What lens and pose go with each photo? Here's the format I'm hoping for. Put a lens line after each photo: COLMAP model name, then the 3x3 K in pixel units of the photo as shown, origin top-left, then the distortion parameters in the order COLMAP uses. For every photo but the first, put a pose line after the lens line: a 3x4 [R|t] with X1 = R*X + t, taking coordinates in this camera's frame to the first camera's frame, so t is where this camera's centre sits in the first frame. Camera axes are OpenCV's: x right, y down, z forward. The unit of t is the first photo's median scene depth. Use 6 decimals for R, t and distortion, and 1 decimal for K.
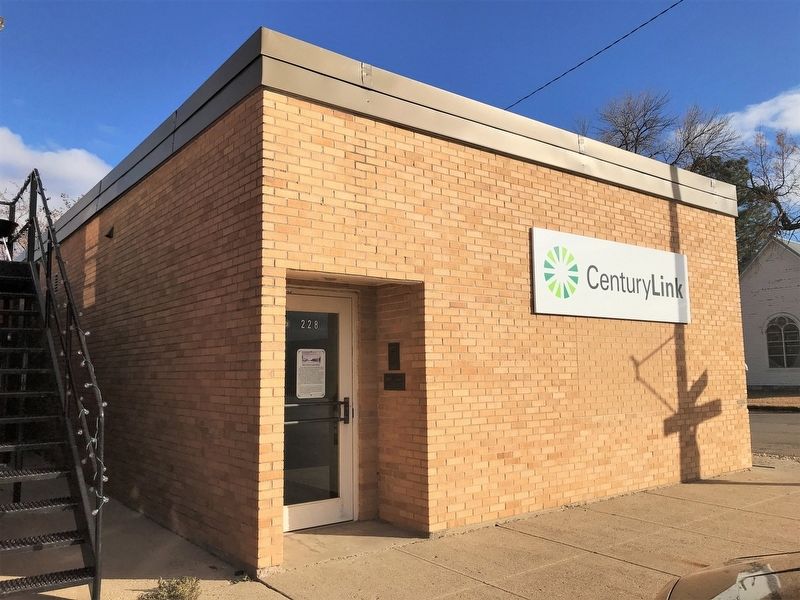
lens RADIAL K [[641.7, 0, 400.0], [0, 641.7, 300.0], [0, 0, 1]] dist [0.146358, -0.326038]
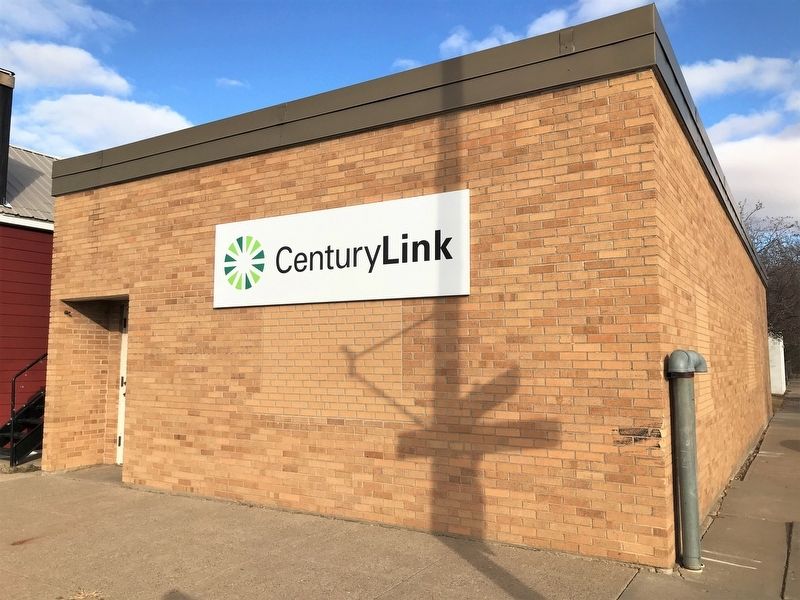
lens RADIAL K [[641.7, 0, 400.0], [0, 641.7, 300.0], [0, 0, 1]] dist [0.146358, -0.326038]
pose [[0.362244, -0.069560, -0.929484, 1.108995], [0.094634, 0.994803, -0.037567, 0.064212], [0.927267, -0.074353, 0.366944, 0.770350]]
